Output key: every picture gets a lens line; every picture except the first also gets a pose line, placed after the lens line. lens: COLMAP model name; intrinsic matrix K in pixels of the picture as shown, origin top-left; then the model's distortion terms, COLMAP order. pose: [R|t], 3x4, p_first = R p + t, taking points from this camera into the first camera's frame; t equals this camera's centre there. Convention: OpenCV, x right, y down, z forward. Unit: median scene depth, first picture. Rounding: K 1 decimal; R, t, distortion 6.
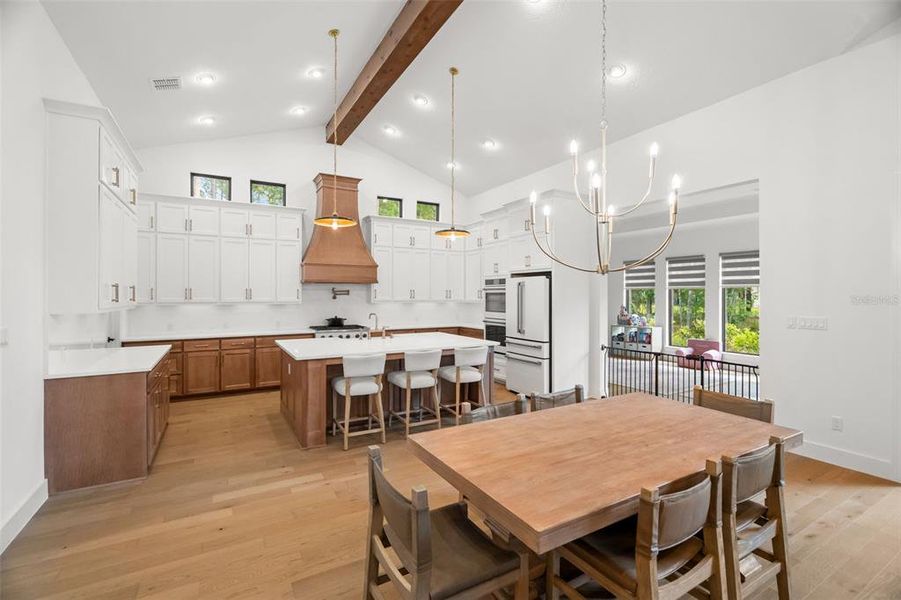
lens RADIAL K [[404.3, 0, 459.1], [0, 404.3, 298.1], [0, 0, 1]] dist [-0.004538, 0.003510]
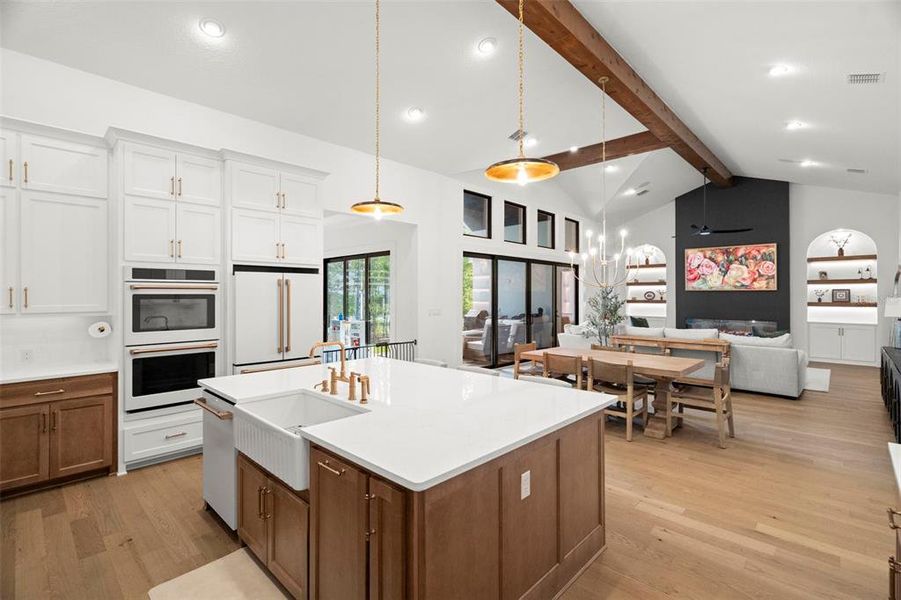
lens RADIAL K [[404.3, 0, 452.8], [0, 404.3, 296.4], [0, 0, 1]] dist [-0.004538, 0.003510]
pose [[-0.246424, -0.002569, 0.969159, -0.531614], [0.009969, 0.999937, 0.005185, -0.009527], [-0.969111, 0.010939, -0.246383, 0.783221]]
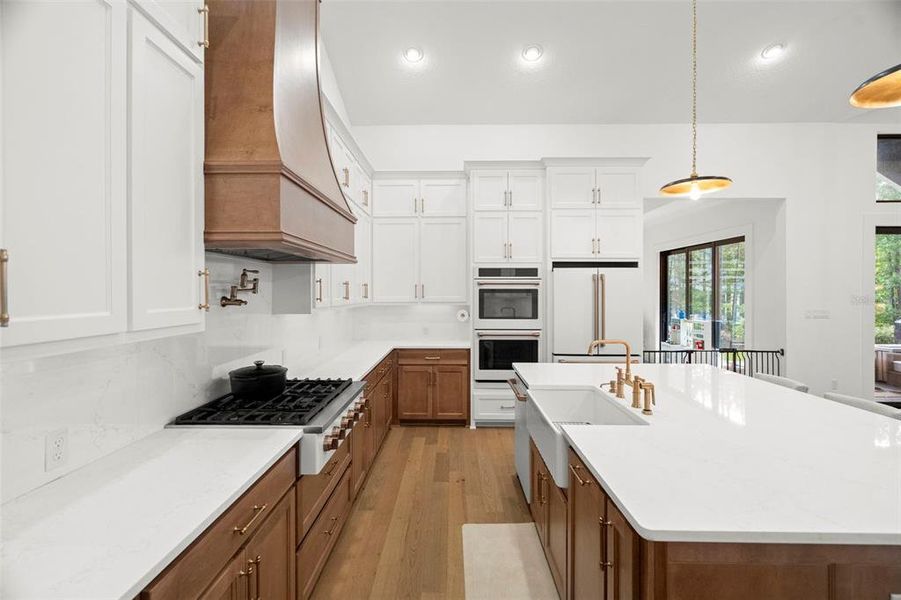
lens RADIAL K [[404.3, 0, 457.8], [0, 404.3, 293.2], [0, 0, 1]] dist [-0.004538, 0.003510]
pose [[0.527670, -0.004116, 0.849440, -0.507175], [0.005432, 0.999984, 0.001471, -0.007957], [-0.849432, 0.003838, 0.527684, 0.736550]]
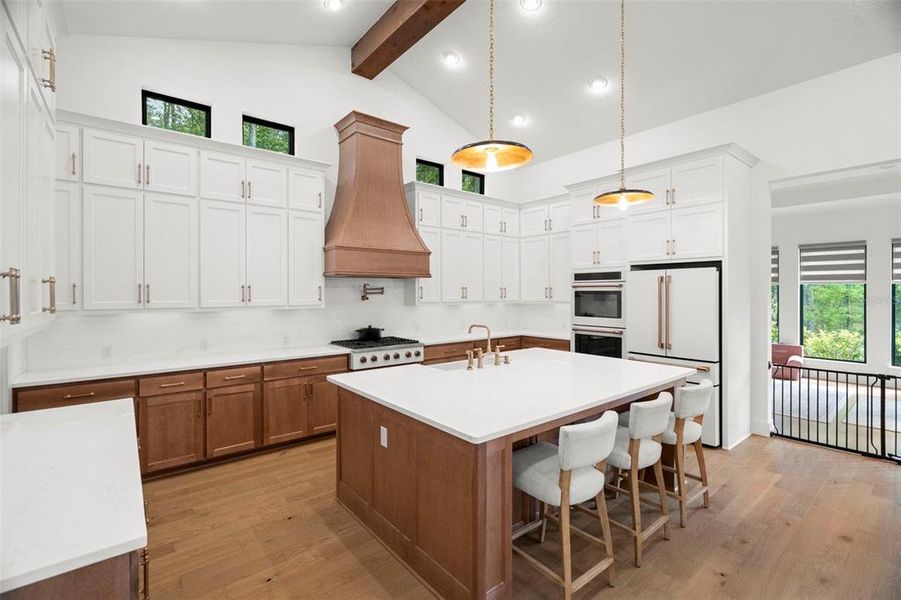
lens RADIAL K [[404.3, 0, 458.0], [0, 404.3, 295.2], [0, 0, 1]] dist [-0.004538, 0.003510]
pose [[0.988218, -0.003273, 0.153020, -0.274896], [0.003288, 0.999995, 0.000155, -0.006315], [-0.153020, 0.000350, 0.988223, 0.315127]]
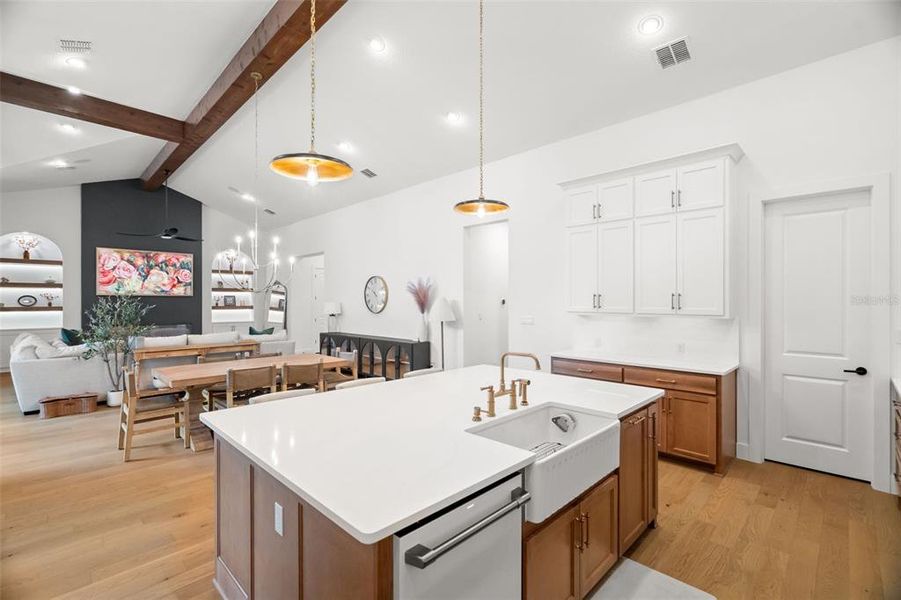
lens RADIAL K [[404.3, 0, 439.3], [0, 404.3, 300.3], [0, 0, 1]] dist [-0.004538, 0.003510]
pose [[-0.977378, -0.000341, -0.211500, -0.054194], [-0.002631, 0.999941, 0.010550, -0.014886], [0.211484, 0.010868, -0.977321, 1.093450]]
